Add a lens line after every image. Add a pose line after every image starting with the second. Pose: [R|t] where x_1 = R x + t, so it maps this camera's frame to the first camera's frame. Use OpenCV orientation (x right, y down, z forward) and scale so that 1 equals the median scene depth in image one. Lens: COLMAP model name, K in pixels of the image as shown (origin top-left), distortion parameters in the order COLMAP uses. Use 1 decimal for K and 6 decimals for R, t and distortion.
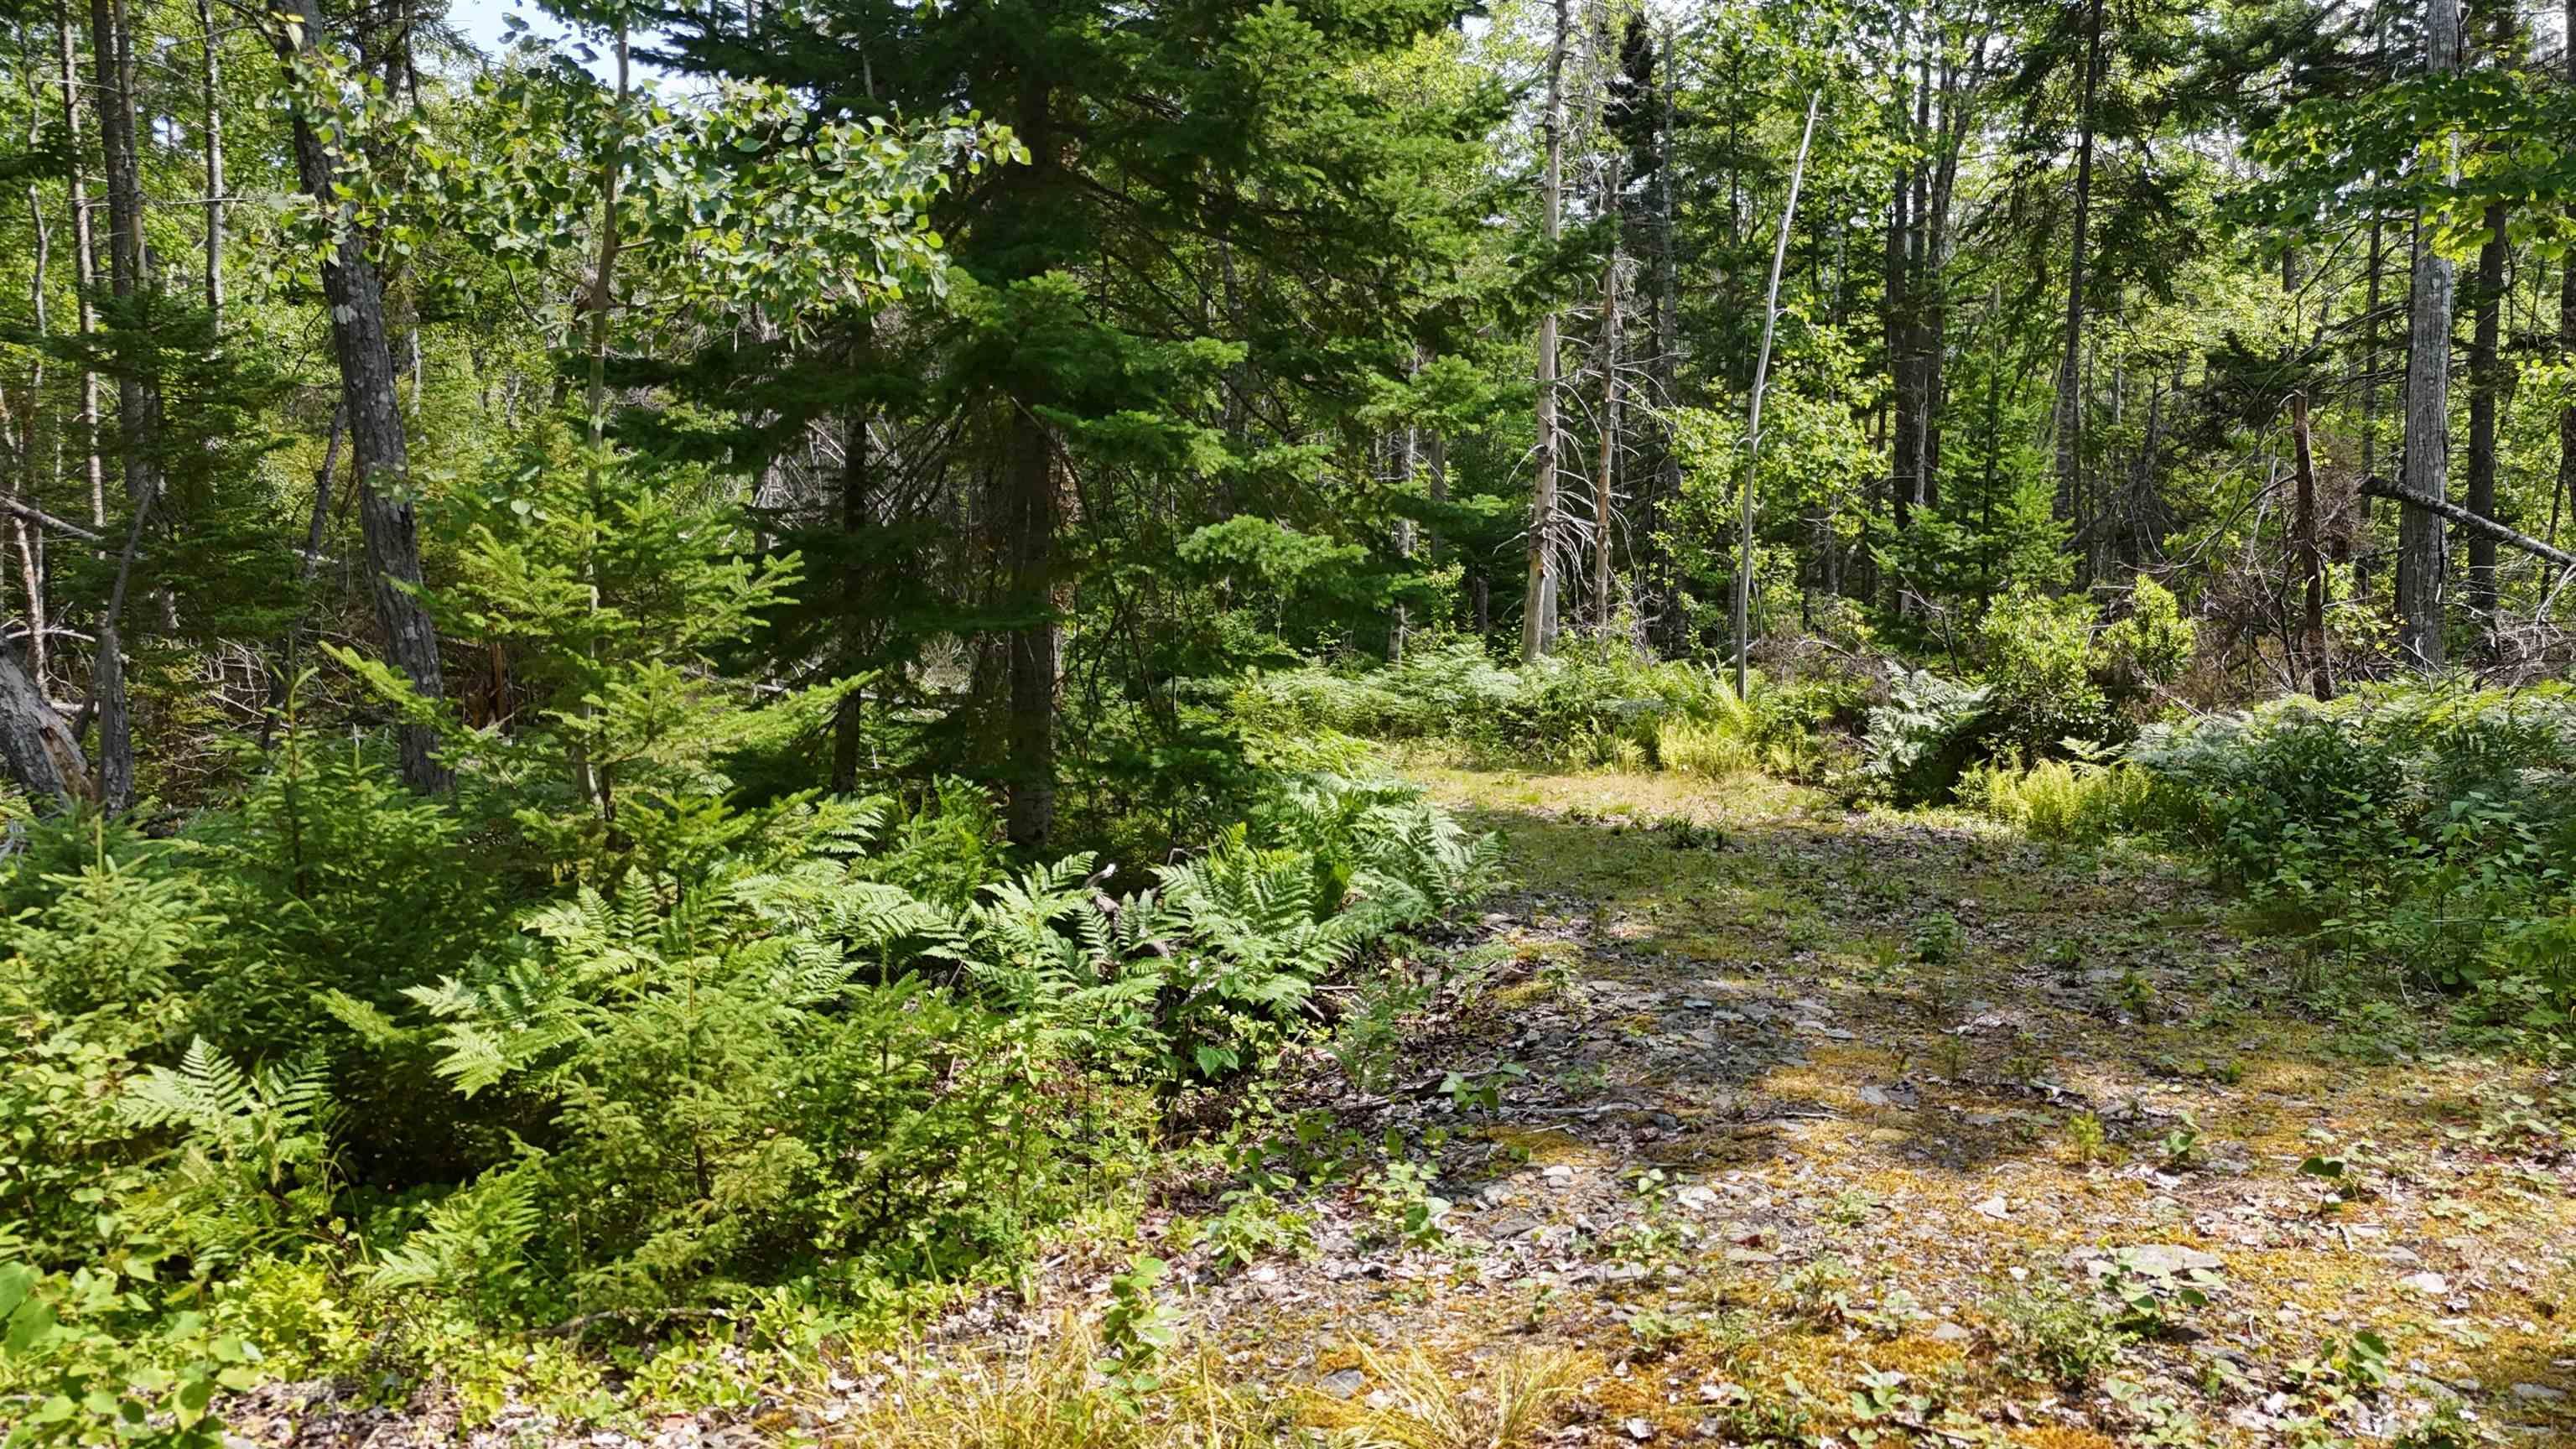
lens RADIAL K [[1865.7, 0, 1288.0], [0, 1865.7, 724.5], [0, 0, 1]] dist [0.053042, -0.080211]
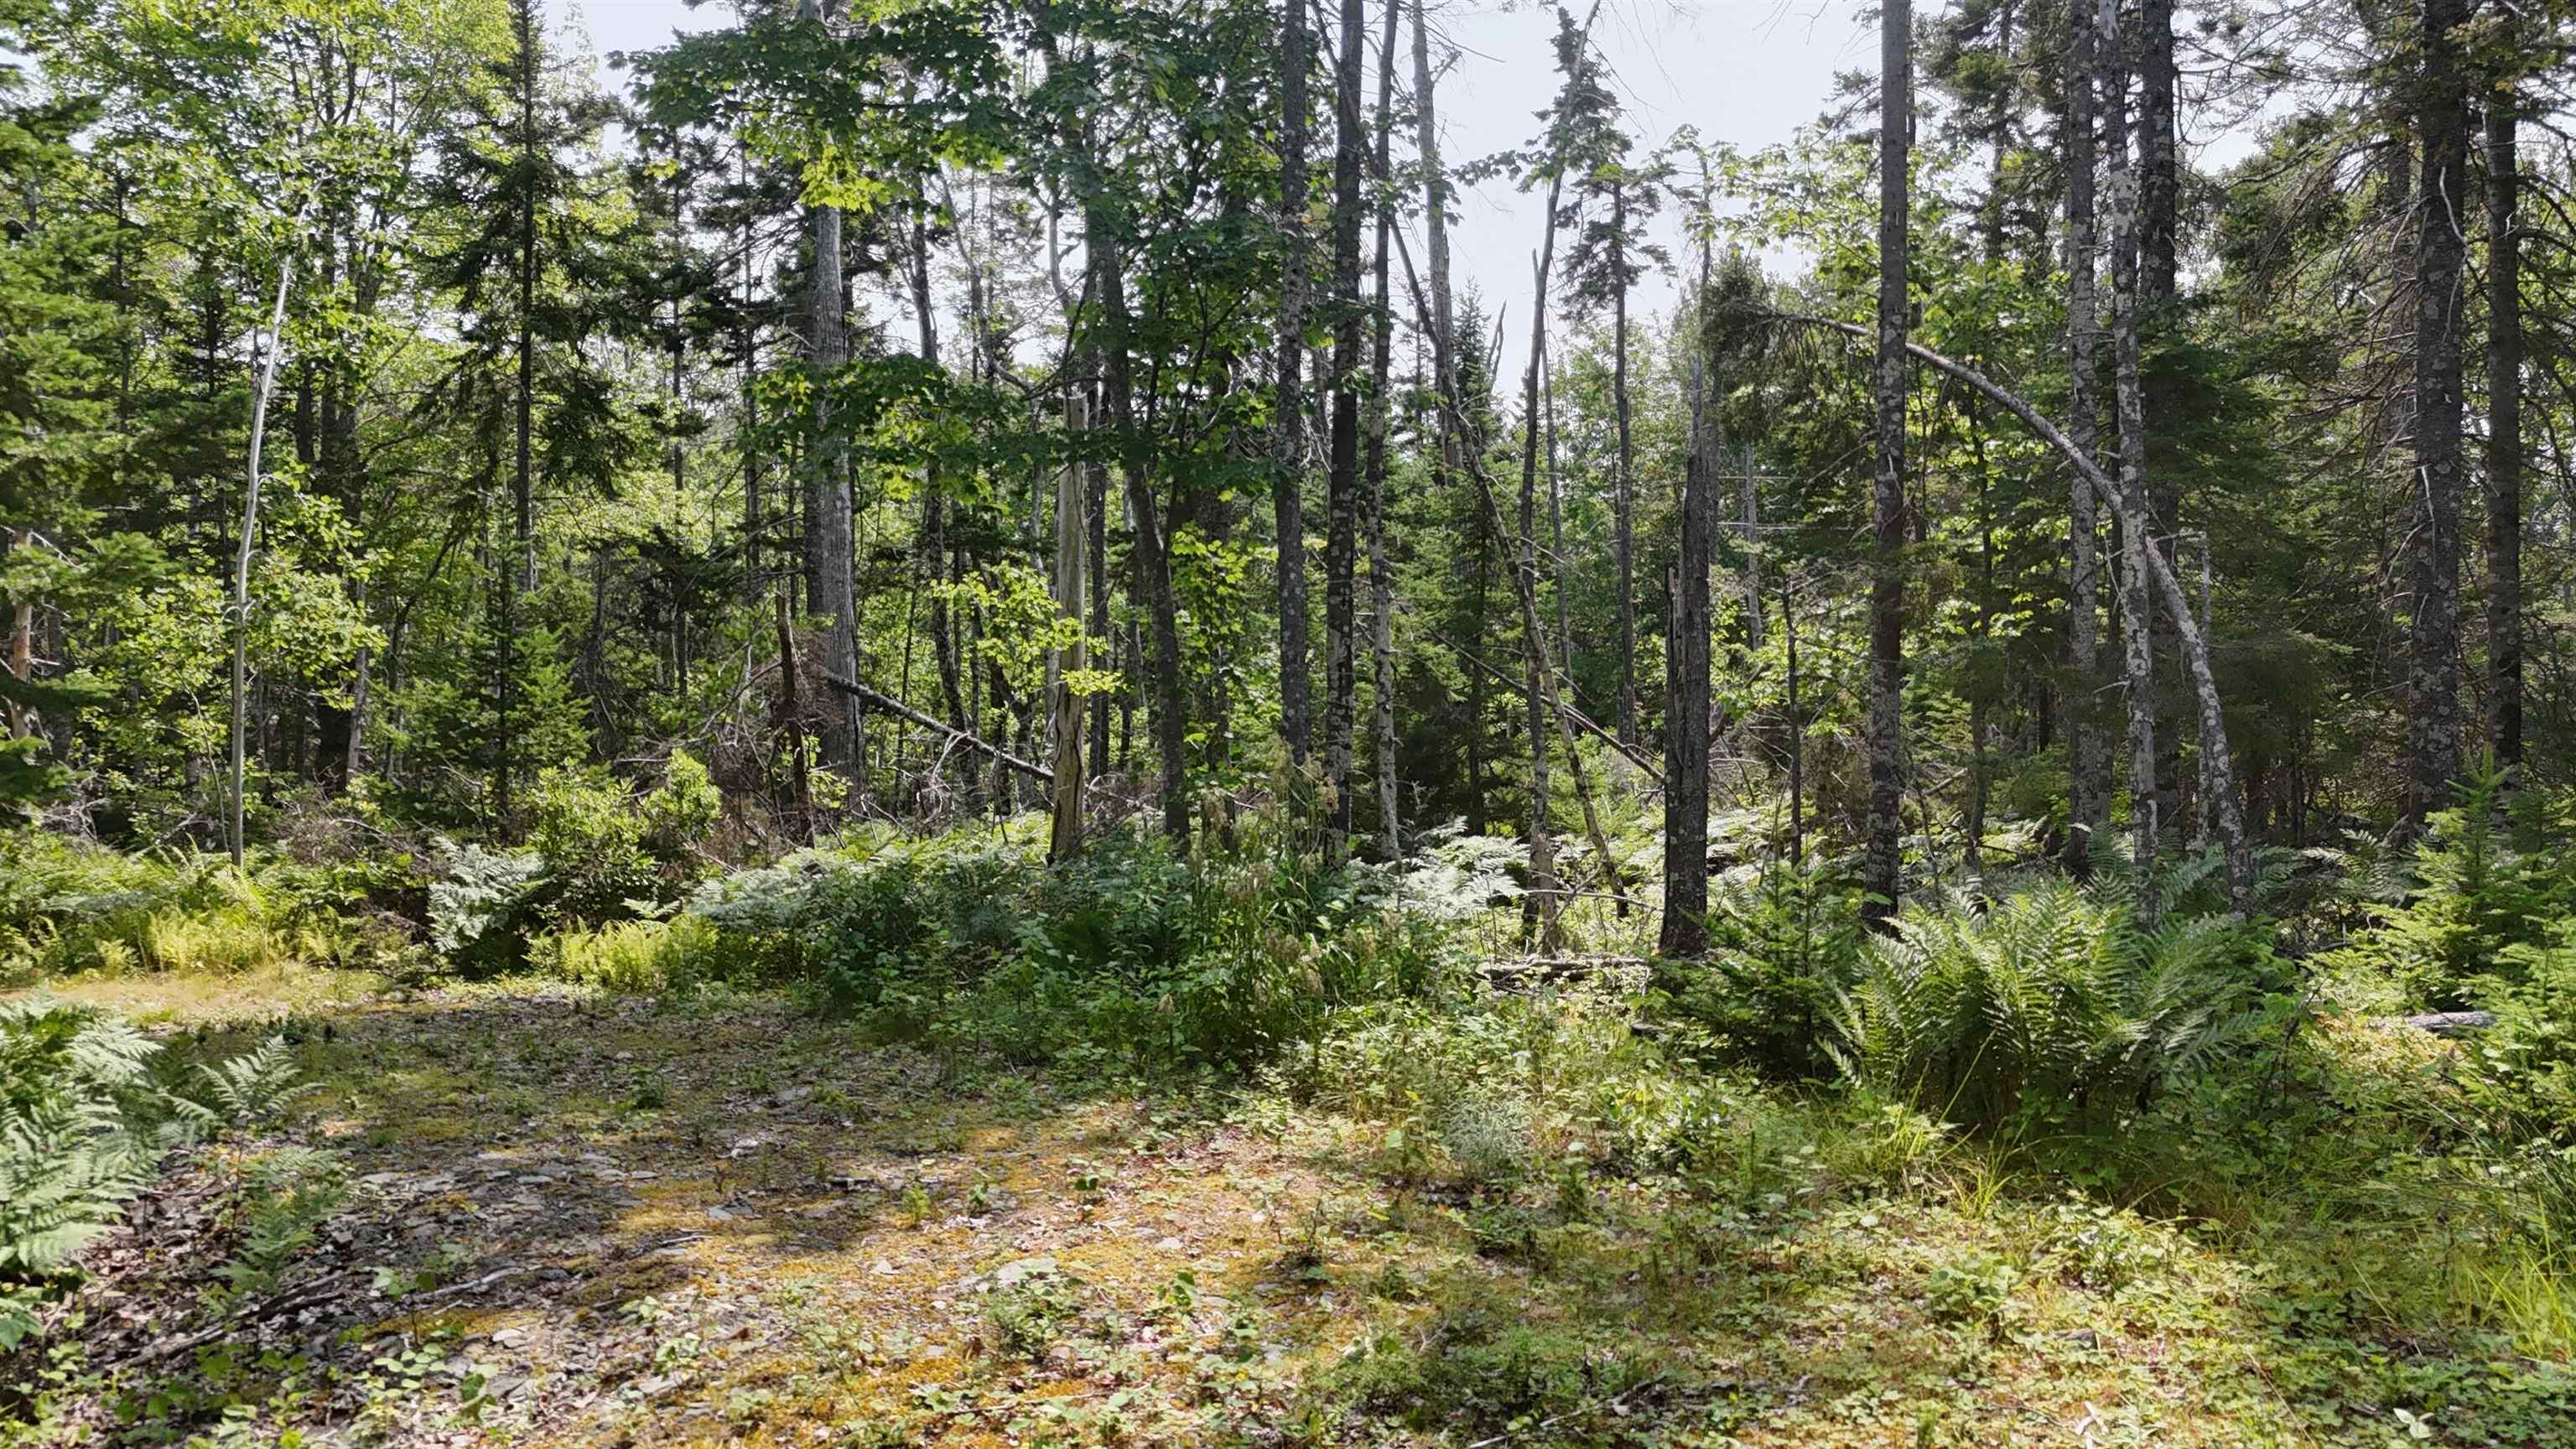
lens RADIAL K [[1865.7, 0, 1288.0], [0, 1865.7, 724.5], [0, 0, 1]] dist [0.053042, -0.080211]
pose [[0.681897, -0.006119, 0.731422, -0.111714], [0.069878, 0.995936, -0.056814, -0.005012], [-0.728102, 0.089852, 0.679554, -0.027184]]
